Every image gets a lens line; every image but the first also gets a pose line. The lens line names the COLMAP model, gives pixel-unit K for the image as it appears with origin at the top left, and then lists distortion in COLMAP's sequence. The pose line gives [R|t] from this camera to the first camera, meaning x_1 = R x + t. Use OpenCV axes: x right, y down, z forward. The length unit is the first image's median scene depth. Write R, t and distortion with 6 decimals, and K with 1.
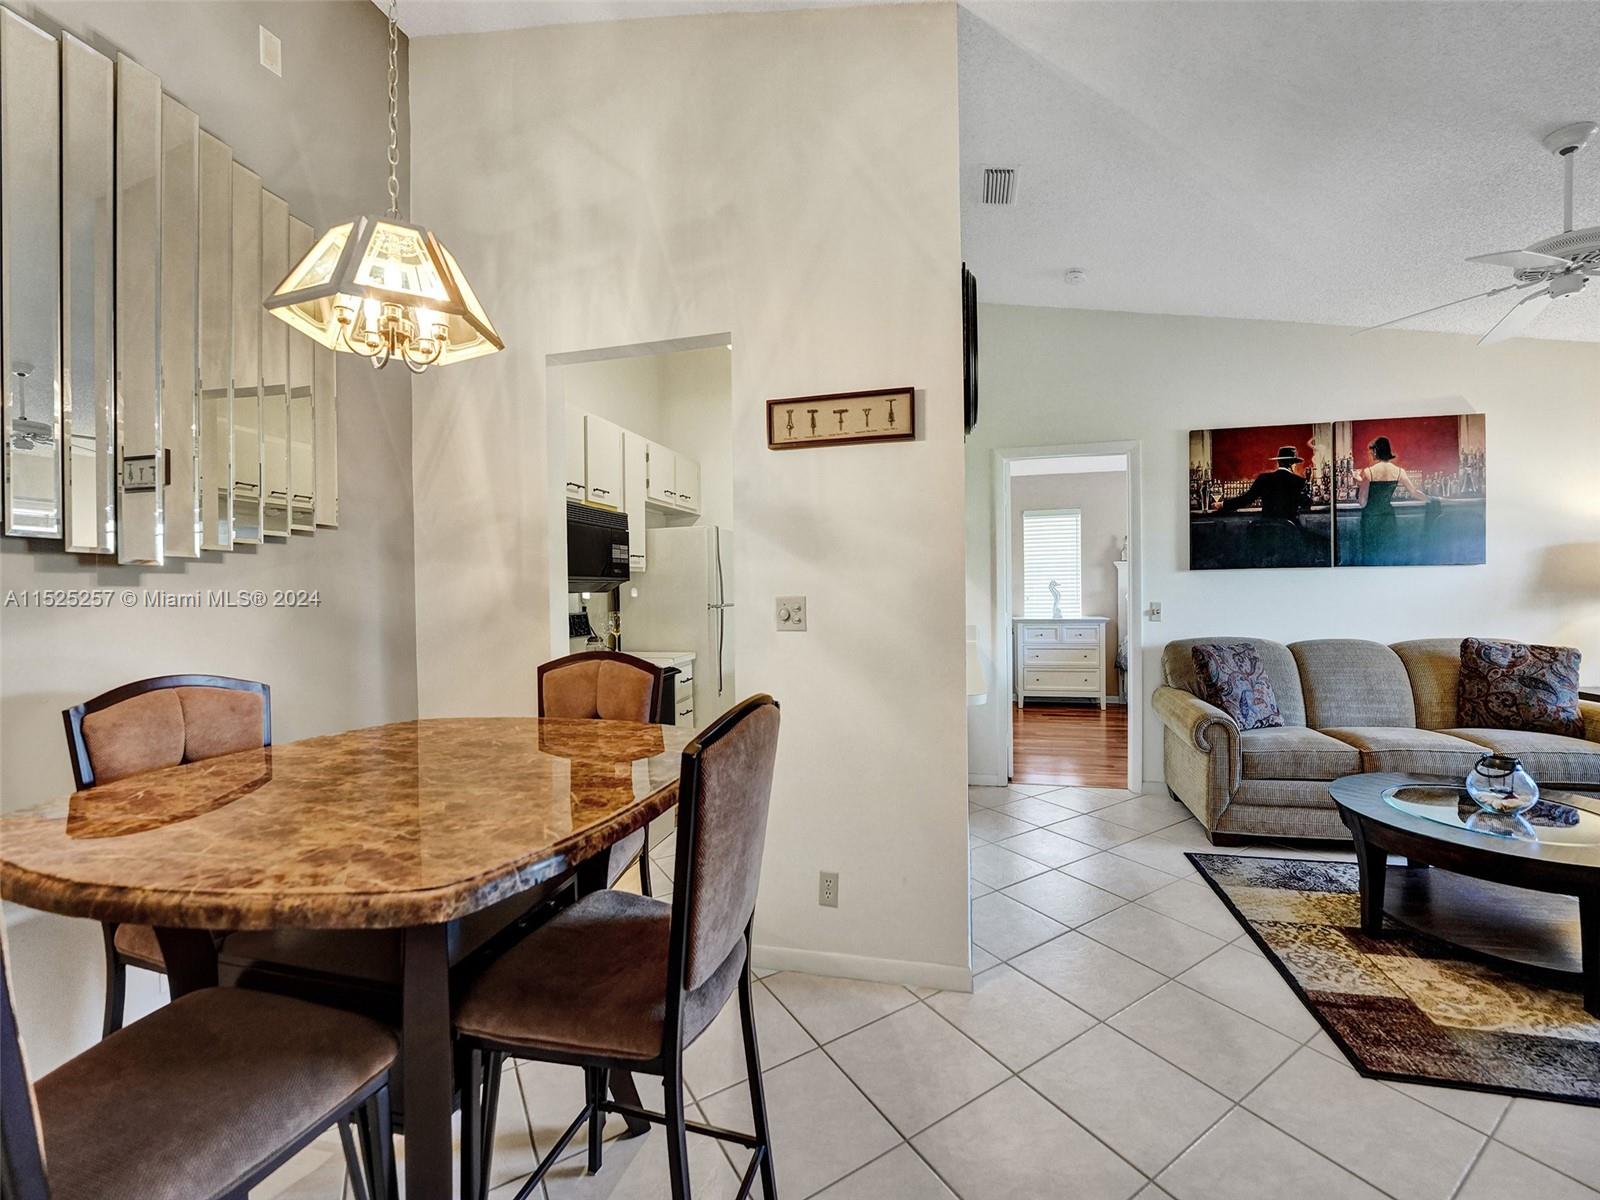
lens RADIAL K [[645.5, 0, 806.2], [0, 645.5, 599.1], [0, 0, 1]] dist [-0.024289, 0.000832]
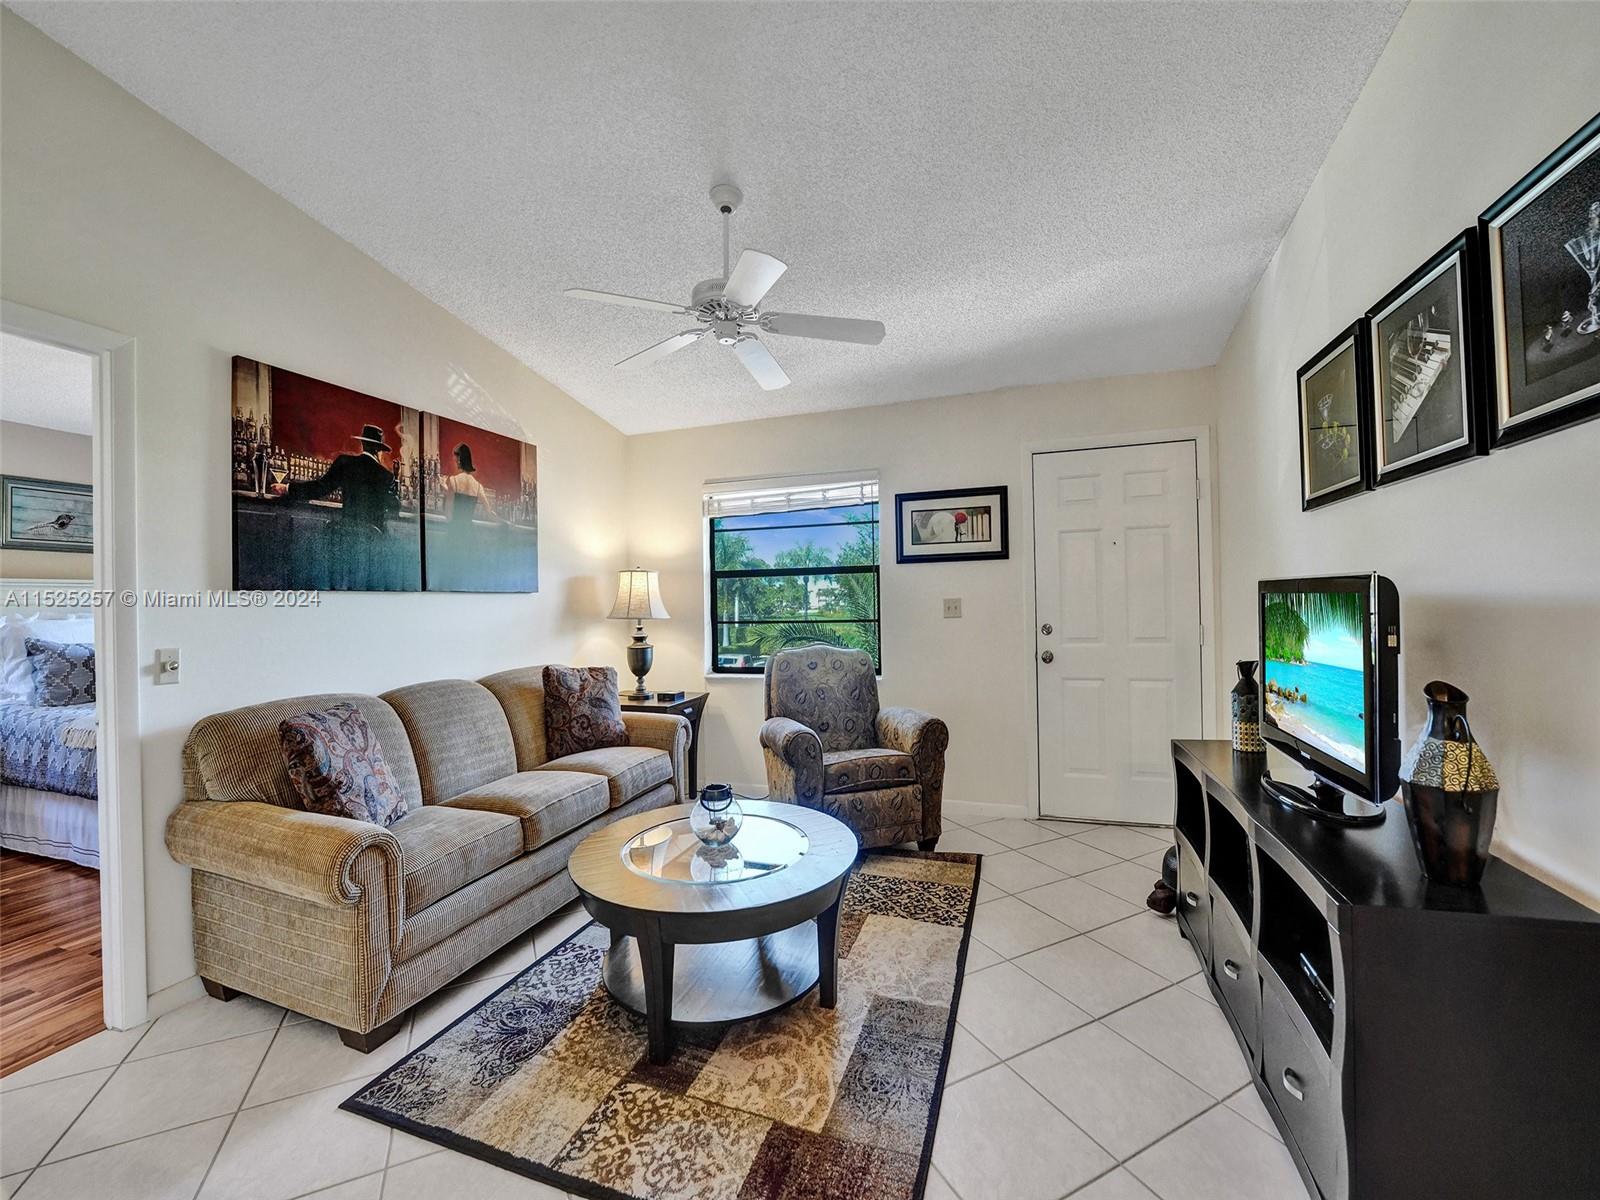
lens RADIAL K [[645.5, 0, 806.2], [0, 645.5, 599.1], [0, 0, 1]] dist [-0.024289, 0.000832]
pose [[0.091350, 0.017077, 0.995672, 0.076318], [0.035091, 0.999177, -0.020356, -0.007722], [-0.995200, 0.036799, 0.090676, 0.460397]]
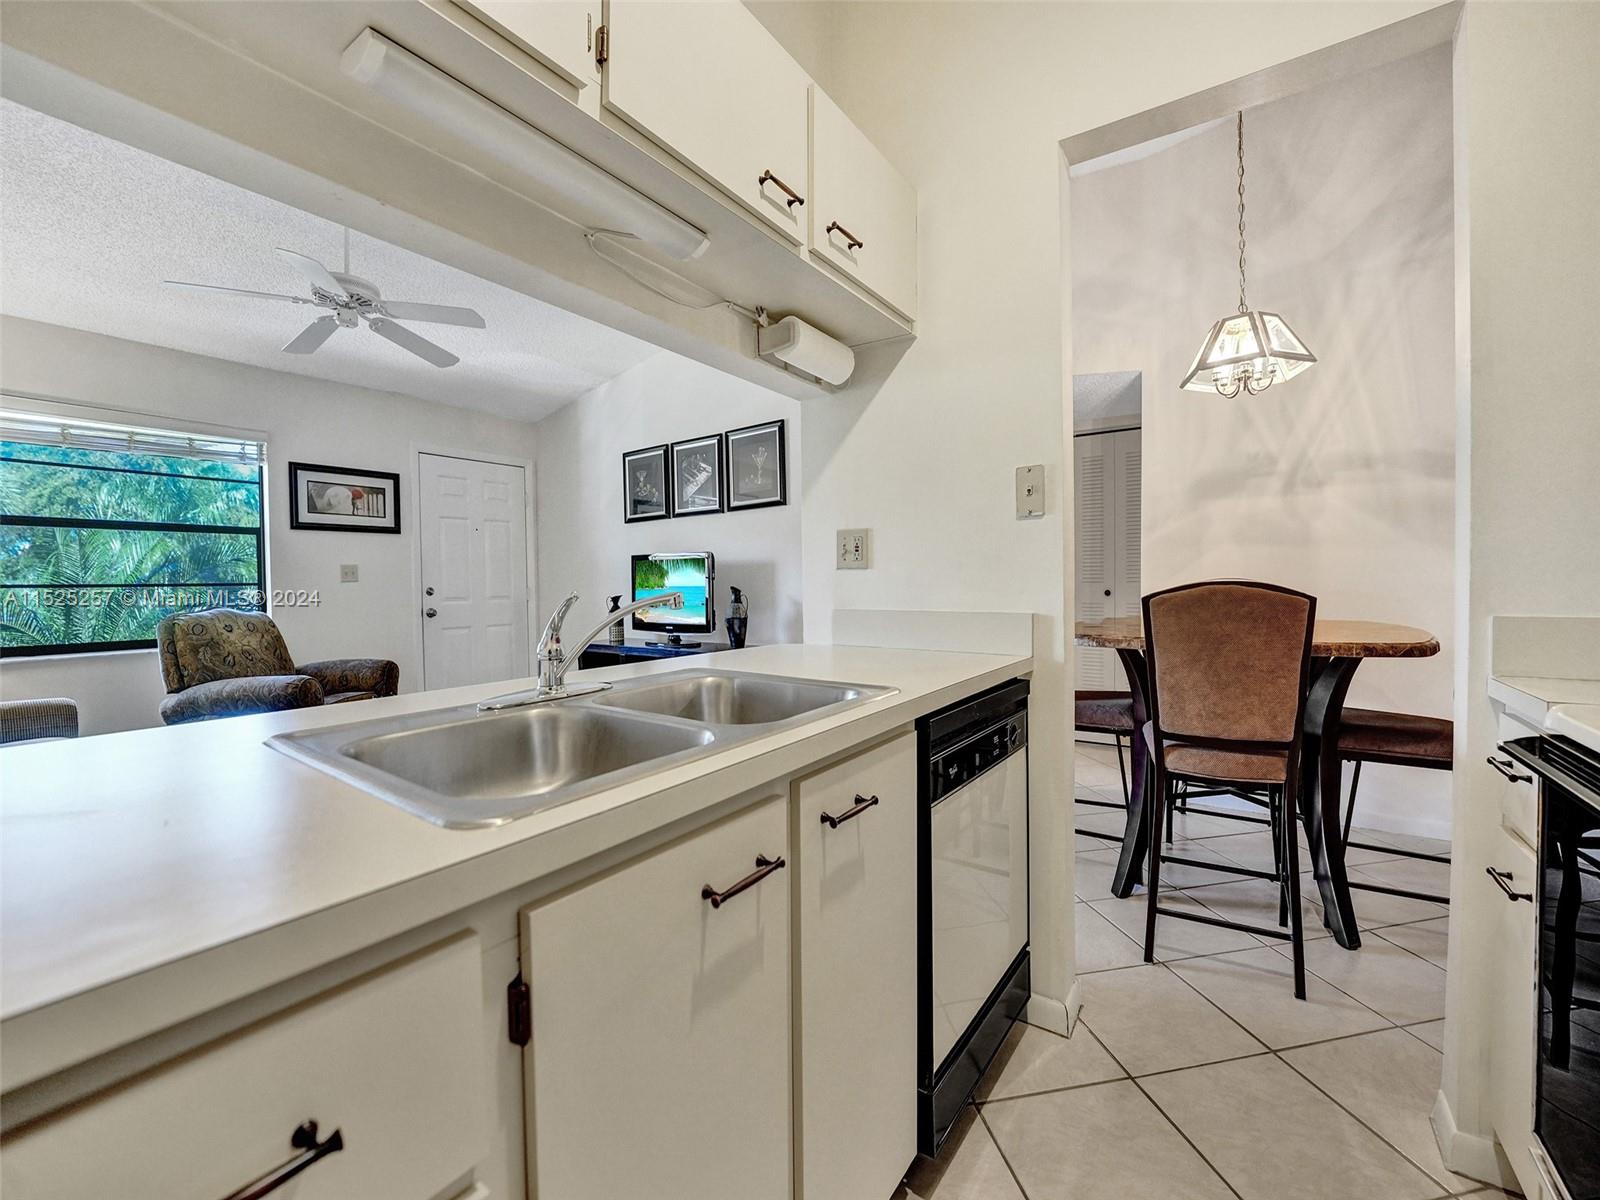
lens RADIAL K [[645.5, 0, 806.2], [0, 645.5, 599.1], [0, 0, 1]] dist [-0.024289, 0.000832]
pose [[-0.930947, 0.020836, 0.364558, -0.063378], [0.034960, 0.998870, 0.032185, 0.033678], [-0.363476, 0.042708, -0.930624, 1.118945]]
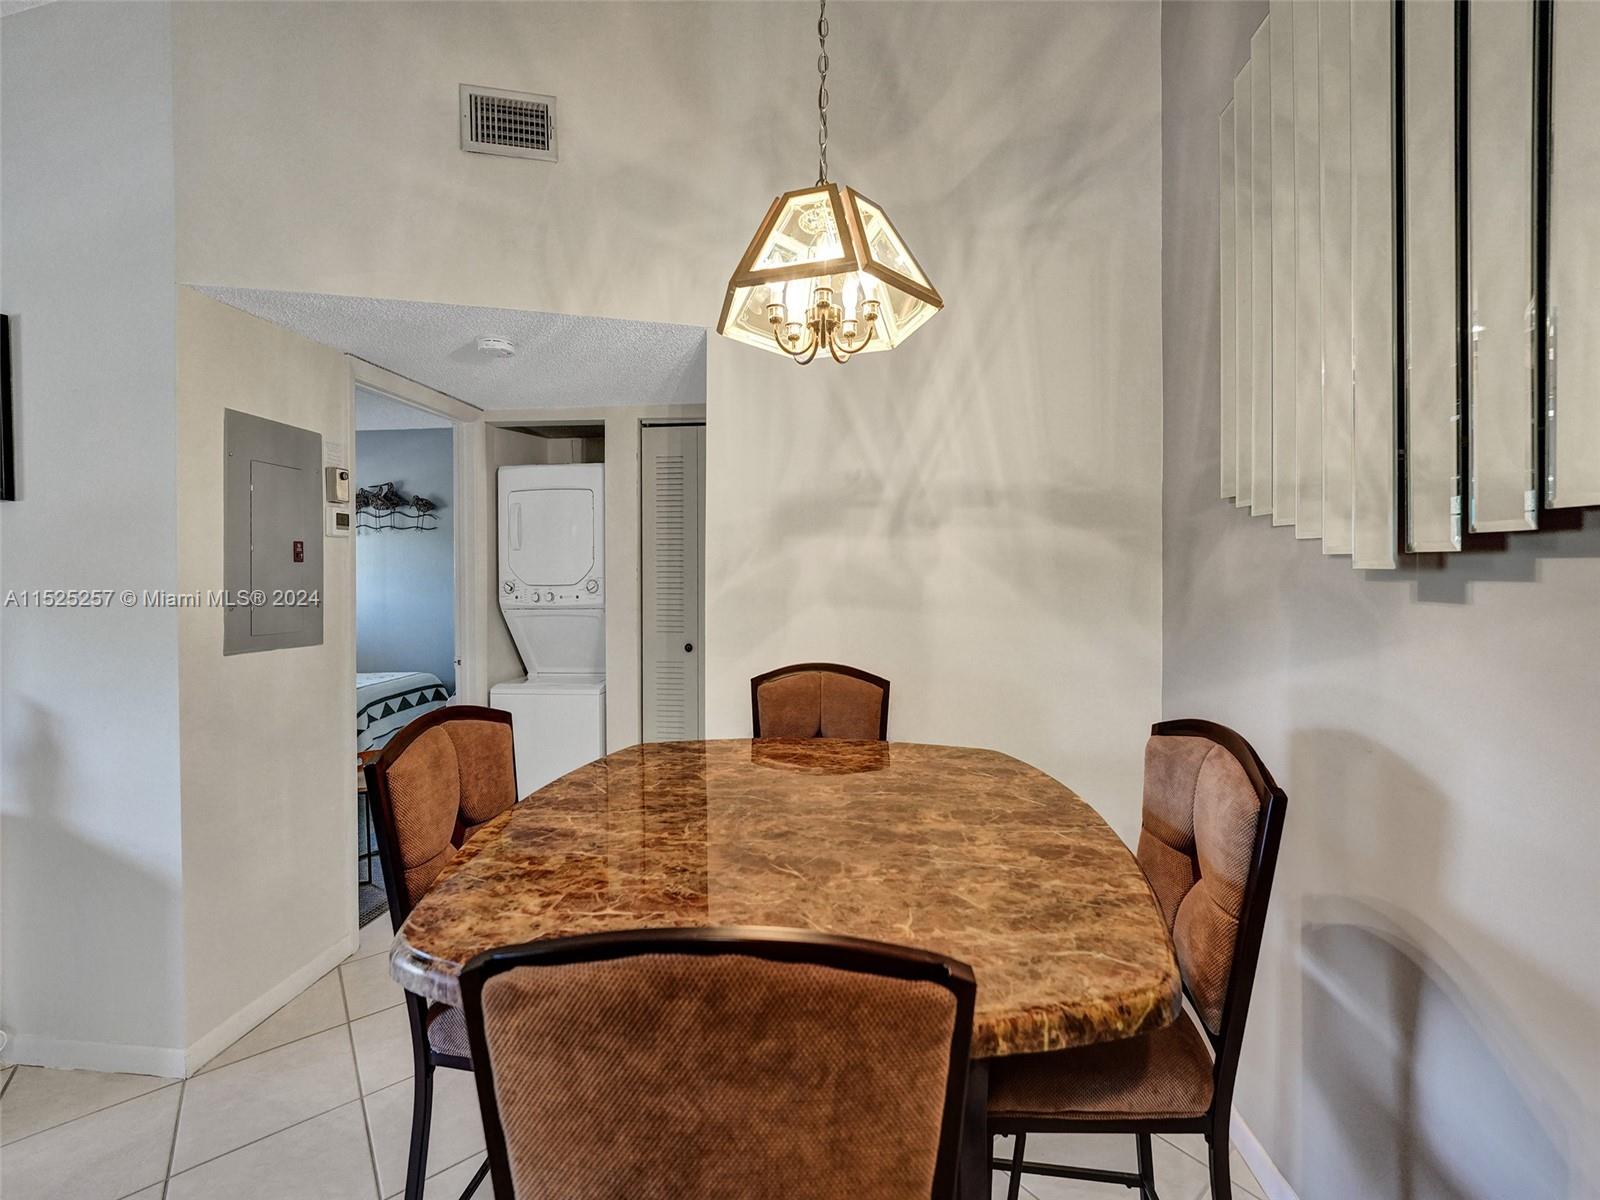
lens RADIAL K [[654.6, 0, 795.0], [0, 654.6, 582.9], [0, 0, 1]] dist [-0.013627, 0.000366]
pose [[-0.992351, 0.021656, -0.121531, -0.187203], [0.017891, 0.999328, 0.031991, -0.032210], [0.122142, 0.029572, -0.992072, 0.683131]]
